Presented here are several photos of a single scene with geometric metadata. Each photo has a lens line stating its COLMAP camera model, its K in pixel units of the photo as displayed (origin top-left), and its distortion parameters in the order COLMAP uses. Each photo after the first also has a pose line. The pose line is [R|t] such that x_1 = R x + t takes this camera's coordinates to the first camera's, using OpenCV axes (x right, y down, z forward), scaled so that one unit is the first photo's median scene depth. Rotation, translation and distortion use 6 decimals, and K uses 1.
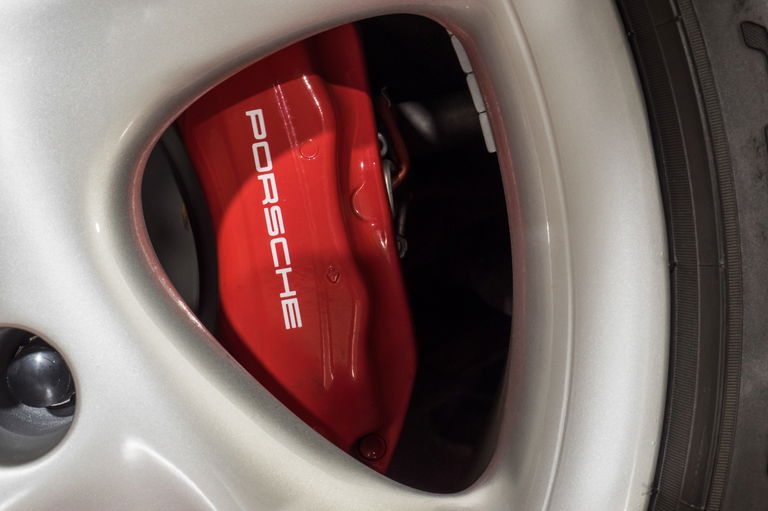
lens RADIAL K [[1398.8, 0, 384.0], [0, 1398.8, 255.5], [0, 0, 1]] dist [0.022898, 0.043302]
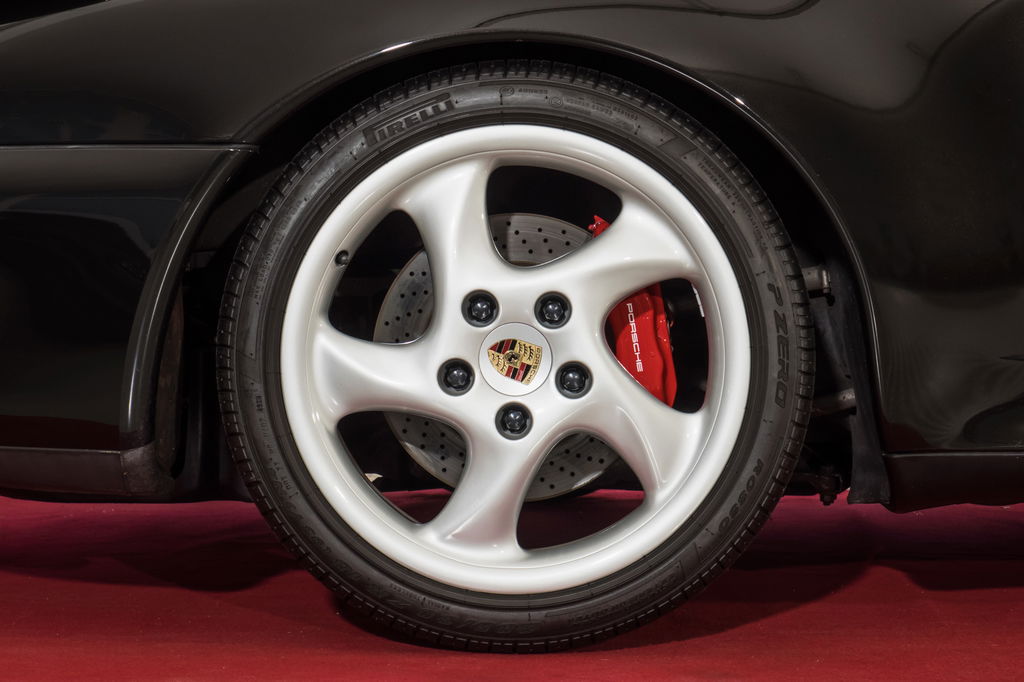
lens RADIAL K [[2255.6, 0, 512.0], [0, 2255.6, 341.0], [0, 0, 1]] dist [-0.036782, -0.032938]
pose [[0.999890, 0.010339, 0.010654, -0.417707], [-0.009546, 0.997361, -0.071974, 0.360332], [-0.011370, 0.071865, 0.997350, -4.189421]]
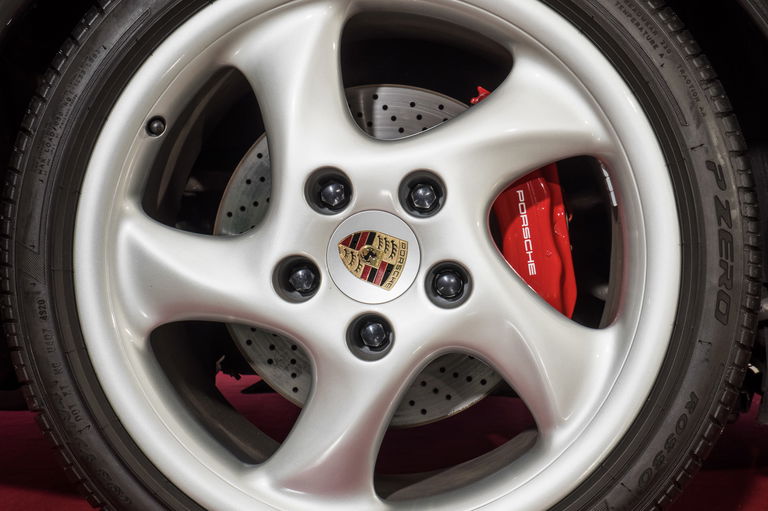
lens RADIAL K [[1181.0, 0, 384.0], [0, 1181.0, 255.5], [0, 0, 1]] dist [0.040963, 0.048678]
pose [[0.999155, 0.021771, -0.034850, -0.266124], [-0.024397, 0.996749, -0.076781, 0.192615], [0.033065, 0.077567, 0.996439, -1.196379]]
